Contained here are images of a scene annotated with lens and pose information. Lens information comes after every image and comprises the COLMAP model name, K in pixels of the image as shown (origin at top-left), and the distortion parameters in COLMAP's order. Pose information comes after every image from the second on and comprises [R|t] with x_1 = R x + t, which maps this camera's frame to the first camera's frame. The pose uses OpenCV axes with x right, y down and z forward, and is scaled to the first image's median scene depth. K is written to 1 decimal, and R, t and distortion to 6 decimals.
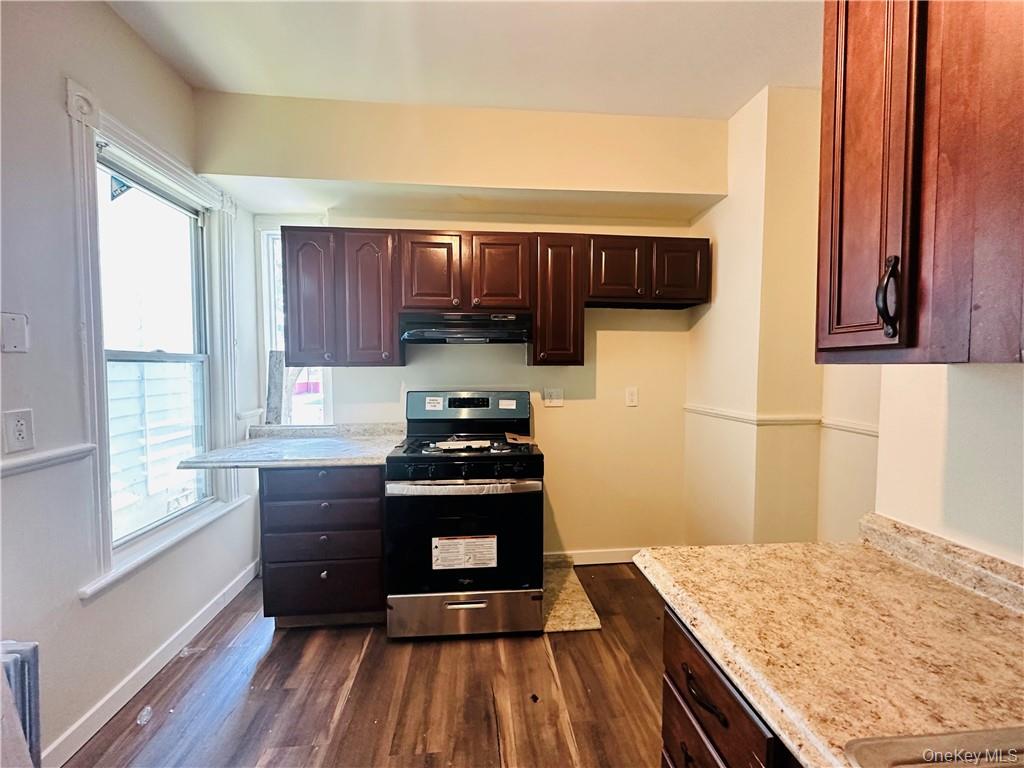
lens RADIAL K [[409.4, 0, 512.0], [0, 409.4, 384.0], [0, 0, 1]] dist [-0.000018, 0.000227]
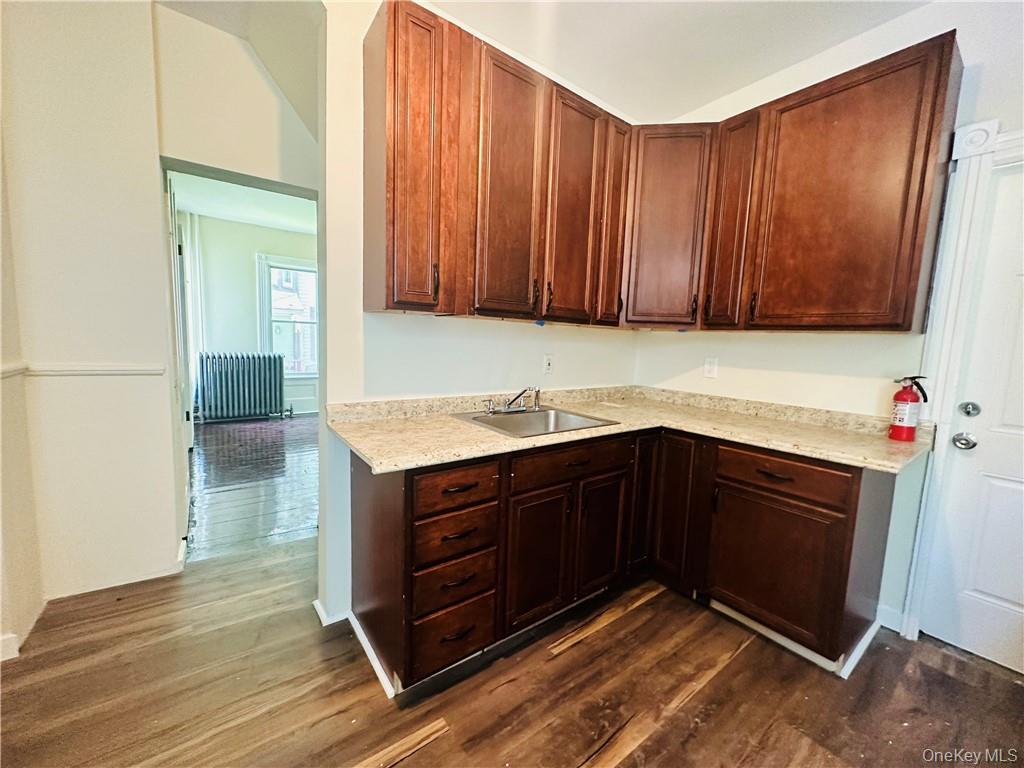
lens RADIAL K [[409.4, 0, 512.0], [0, 409.4, 384.0], [0, 0, 1]] dist [-0.000018, 0.000227]
pose [[-0.576175, -0.084257, 0.812972, -0.850019], [0.002599, 0.994478, 0.104910, 0.081288], [-0.817323, 0.062559, -0.572774, 1.417851]]
